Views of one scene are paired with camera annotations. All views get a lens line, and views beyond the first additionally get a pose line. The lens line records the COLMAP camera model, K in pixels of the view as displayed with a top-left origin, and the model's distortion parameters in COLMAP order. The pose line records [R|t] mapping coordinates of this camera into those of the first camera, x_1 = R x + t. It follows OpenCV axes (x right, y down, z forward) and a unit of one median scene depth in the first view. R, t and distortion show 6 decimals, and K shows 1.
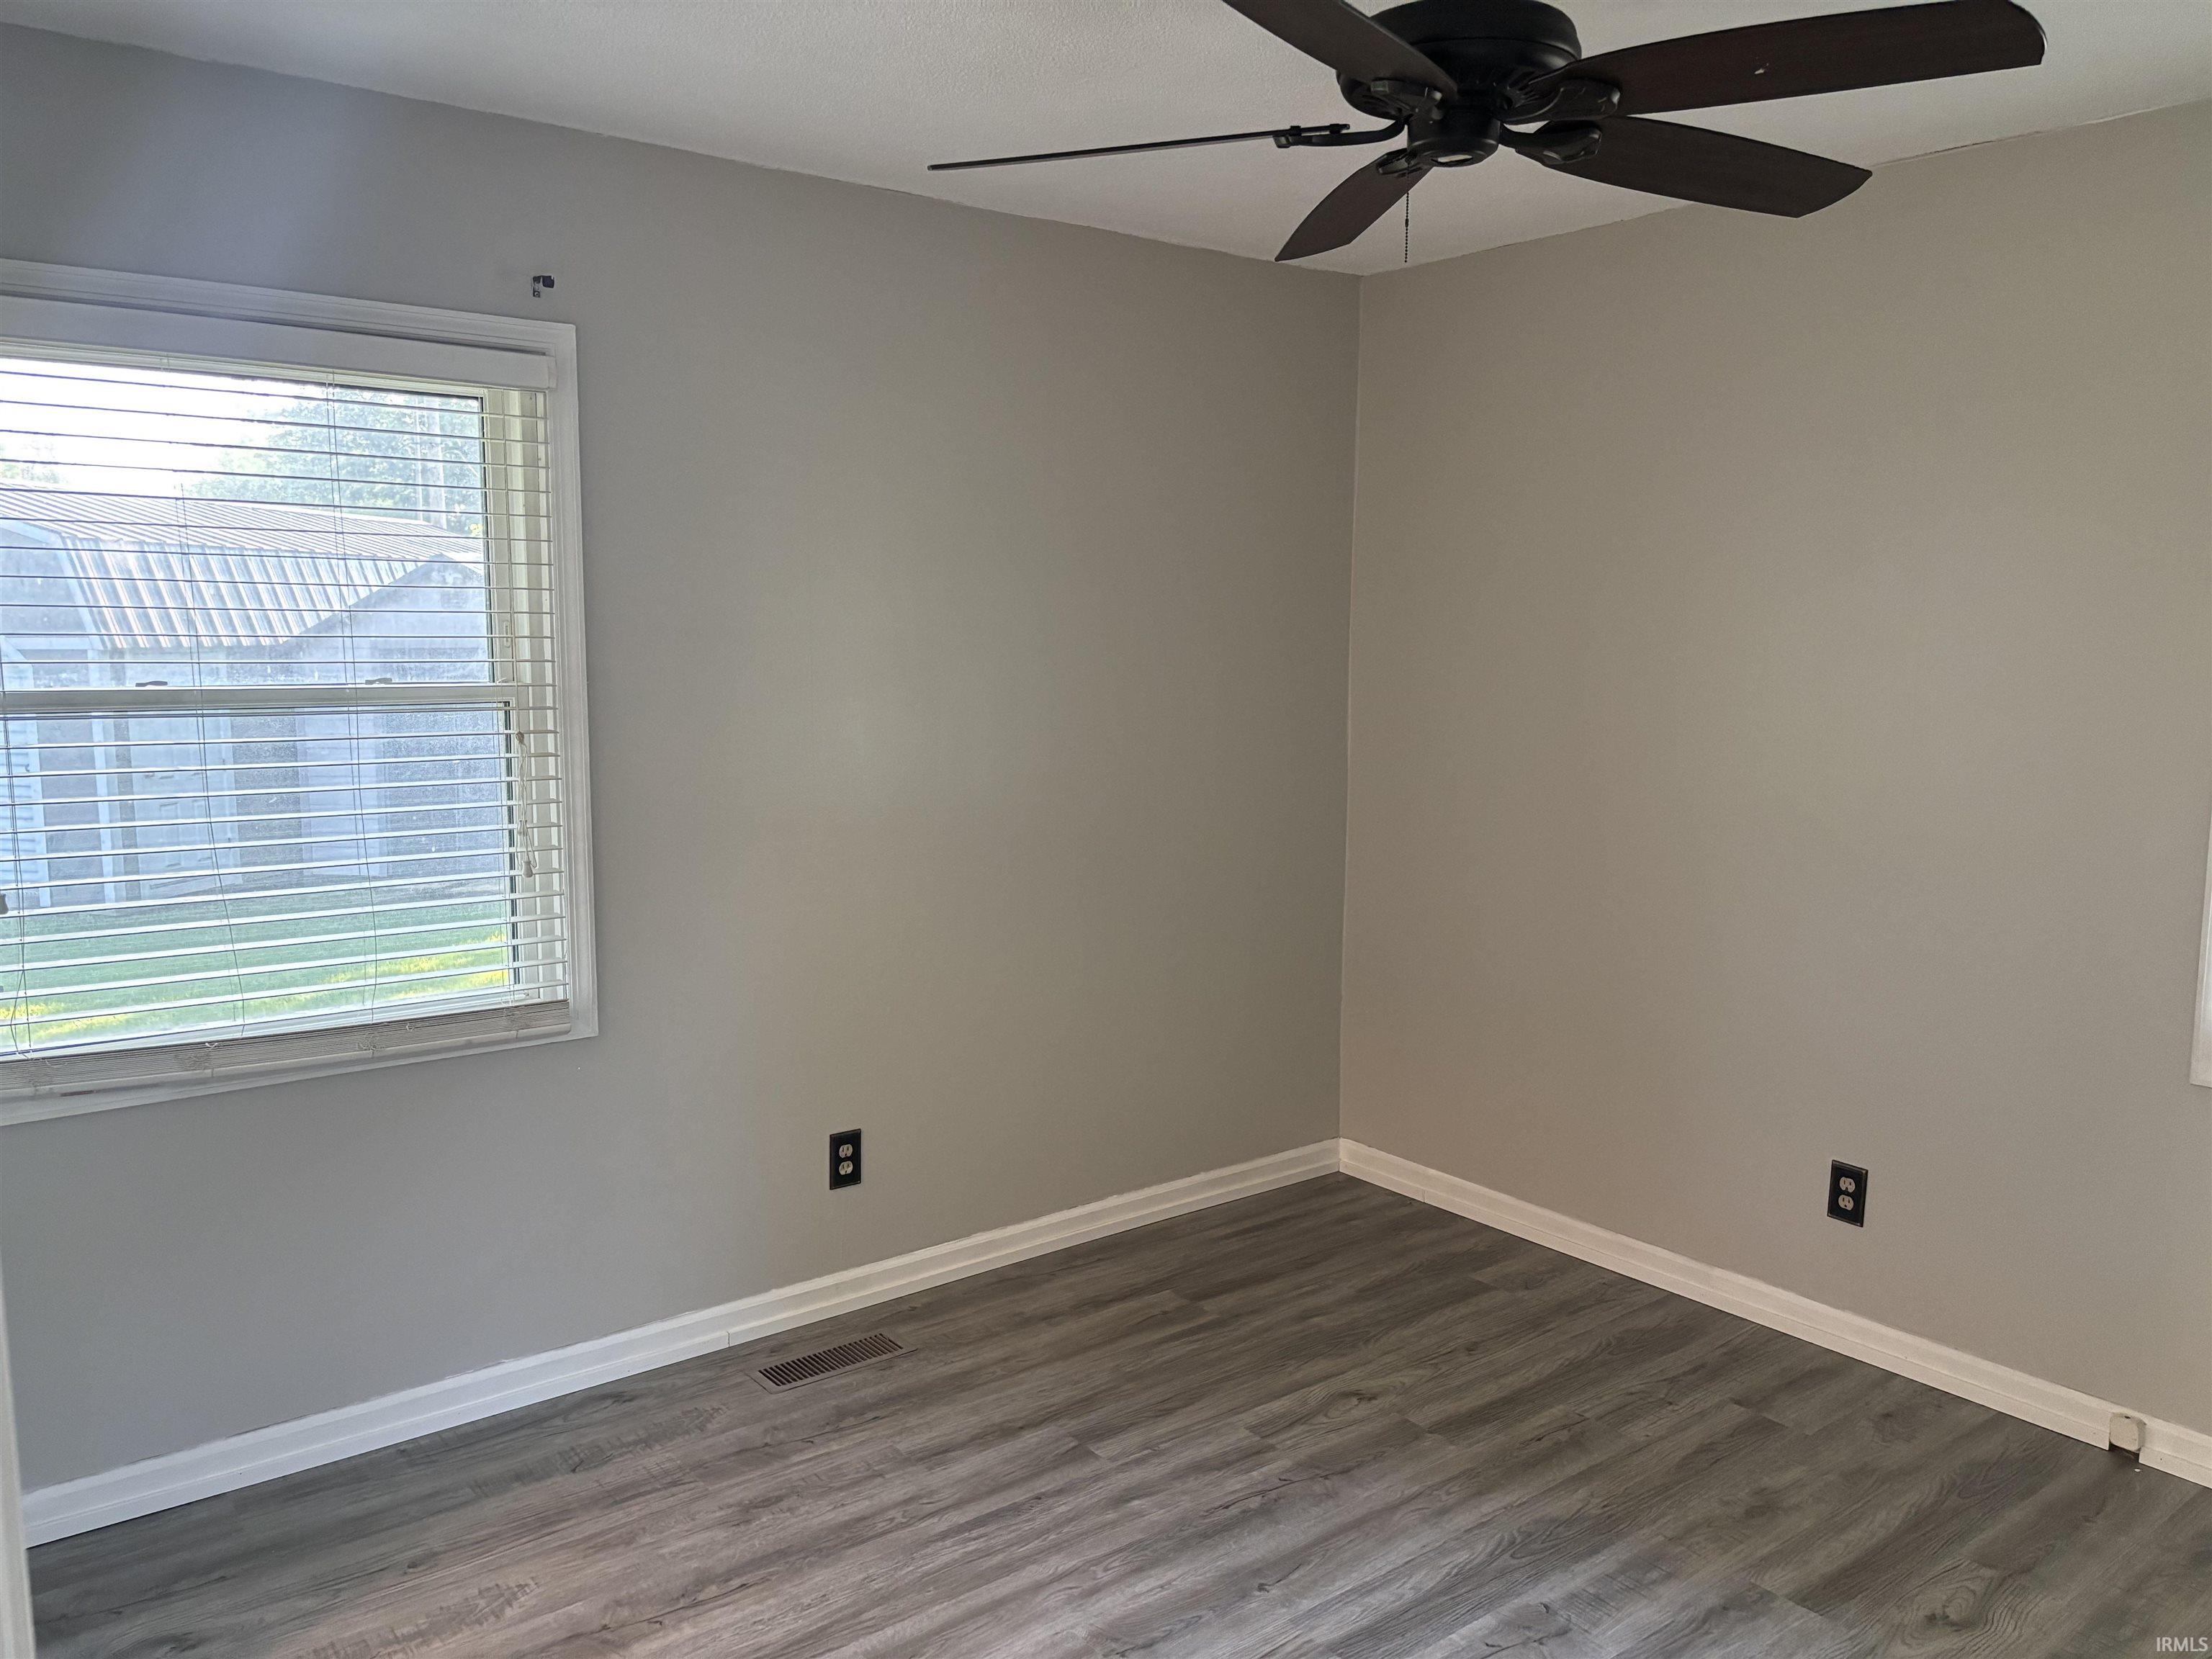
lens RADIAL K [[1691.5, 0, 1100.3], [0, 1691.5, 824.3], [0, 0, 1]] dist [0.059119, -0.035395]
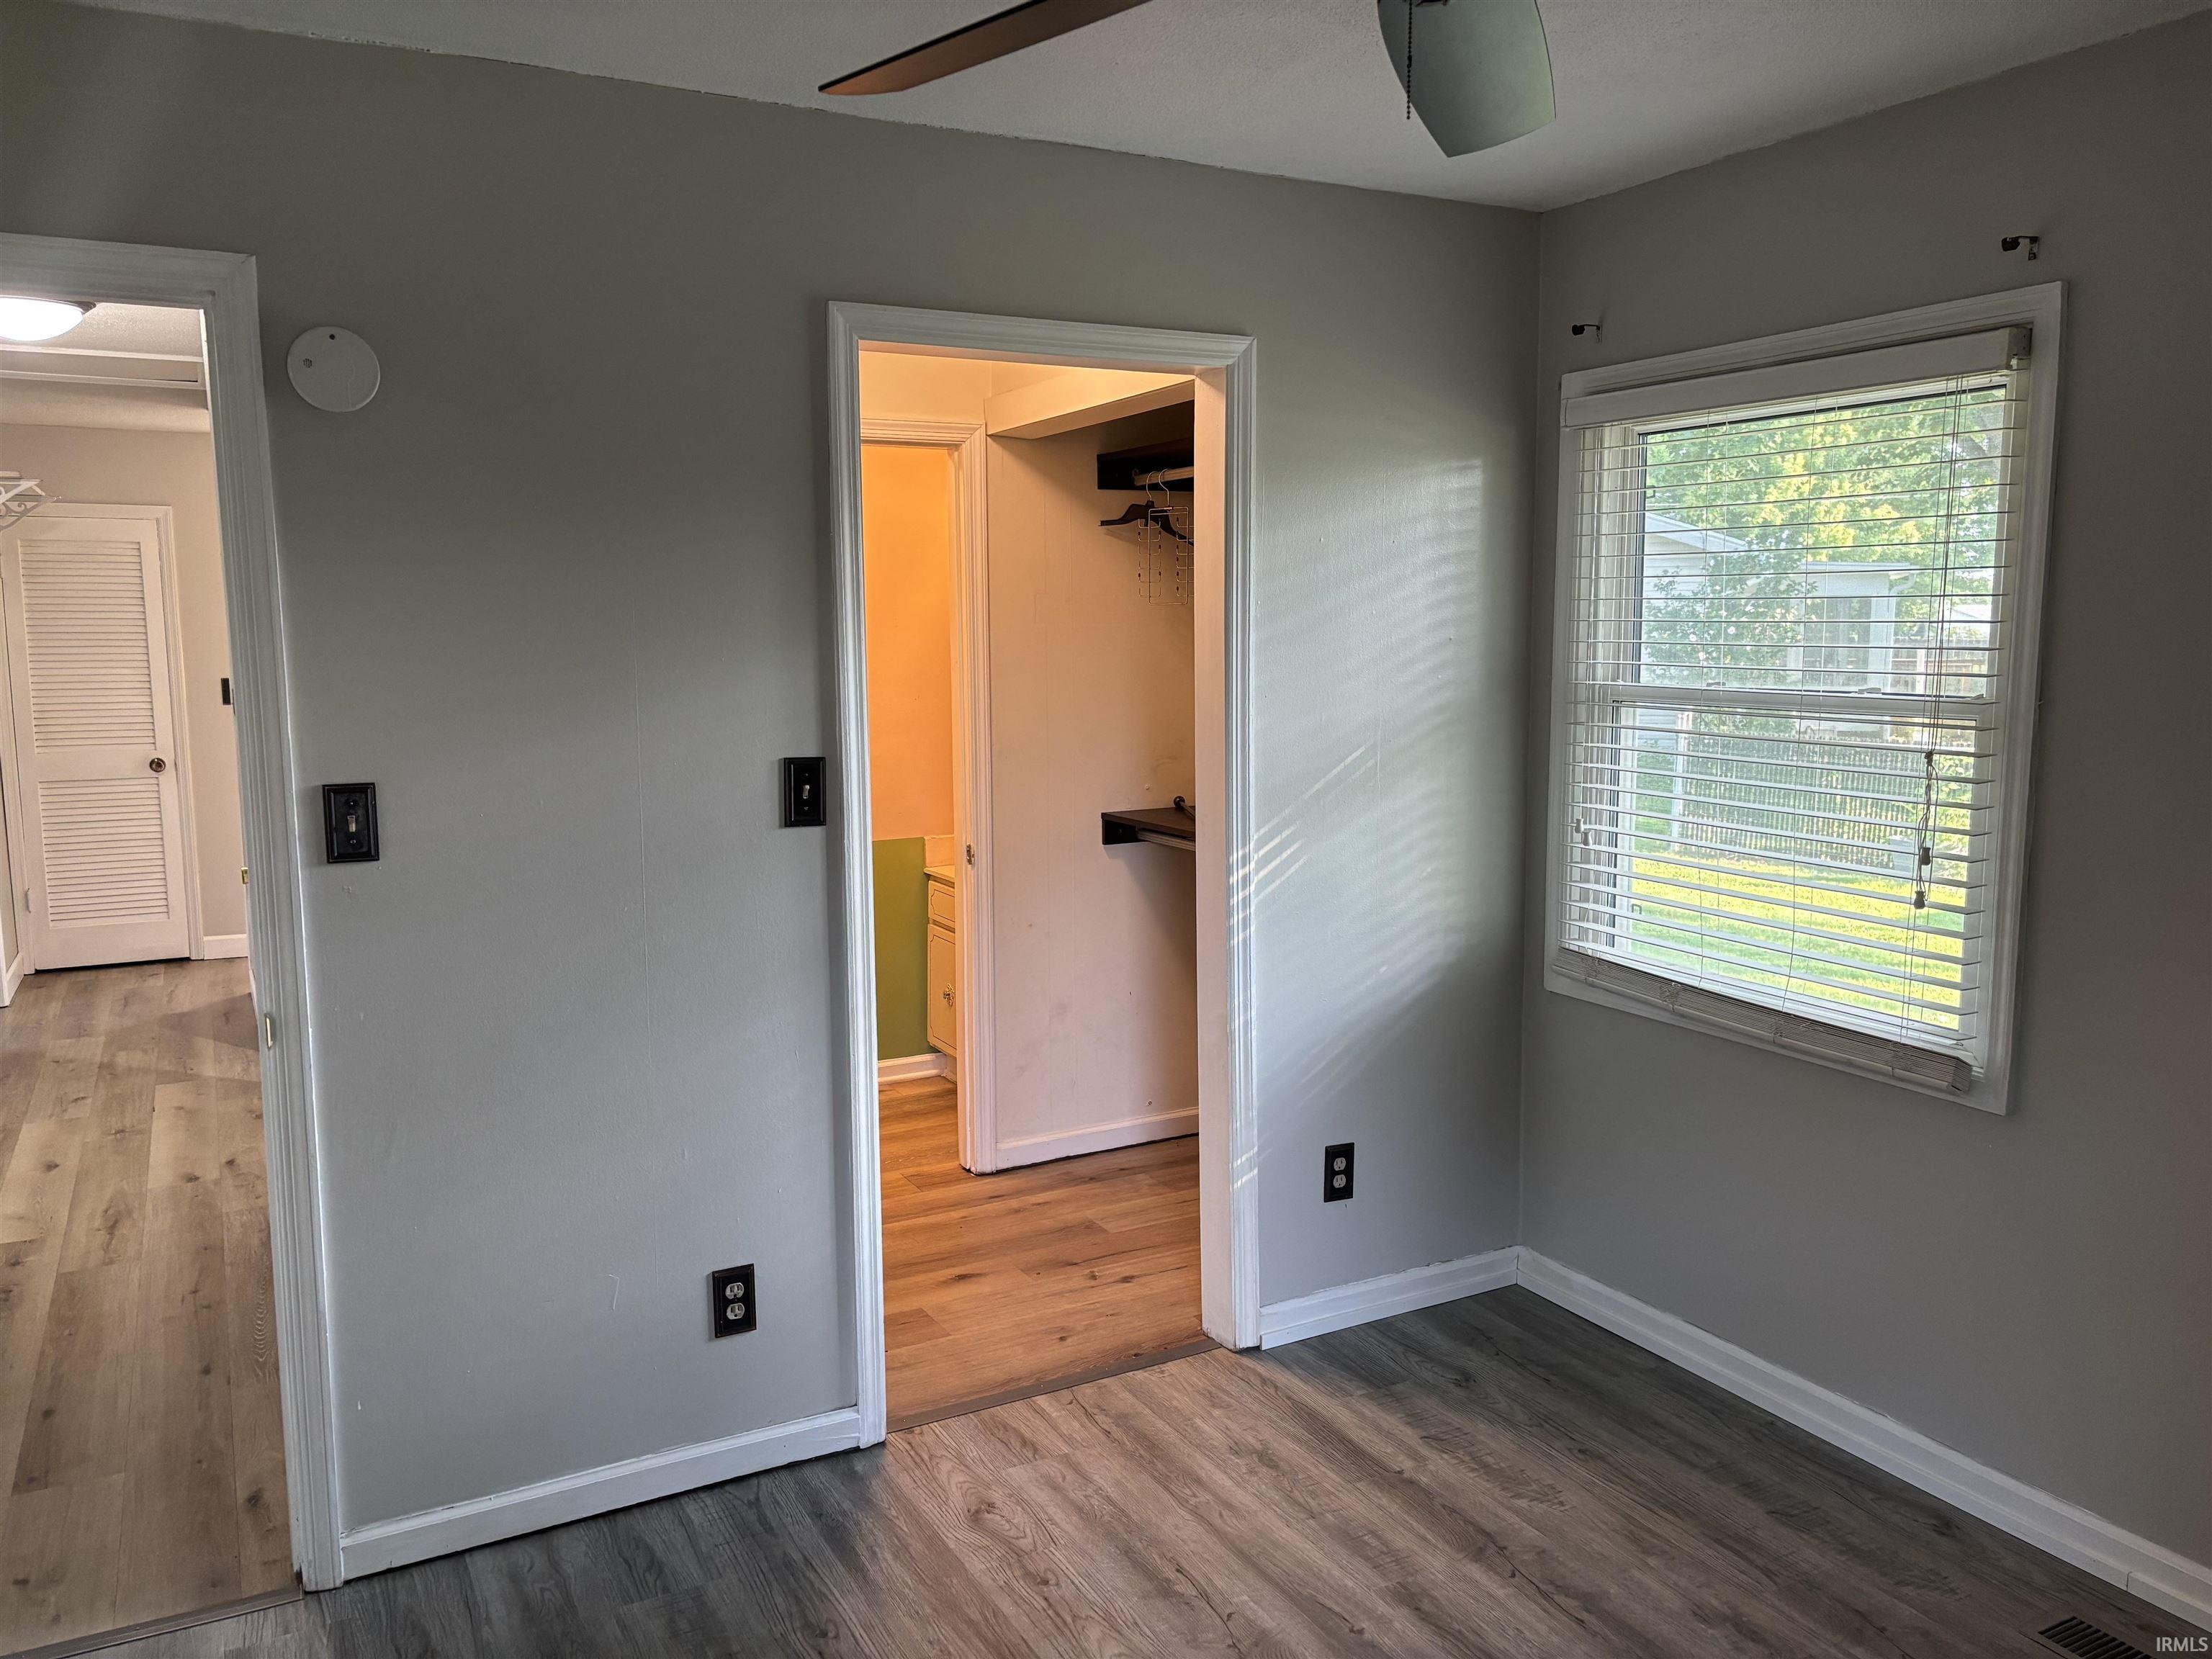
lens RADIAL K [[1691.5, 0, 1094.9], [0, 1691.5, 826.6], [0, 0, 1]] dist [0.059119, -0.035395]
pose [[-0.159975, 0.126830, -0.978939, 0.604402], [-0.116686, 0.982329, 0.146337, -0.092063], [0.980200, 0.137639, -0.142349, 0.658537]]
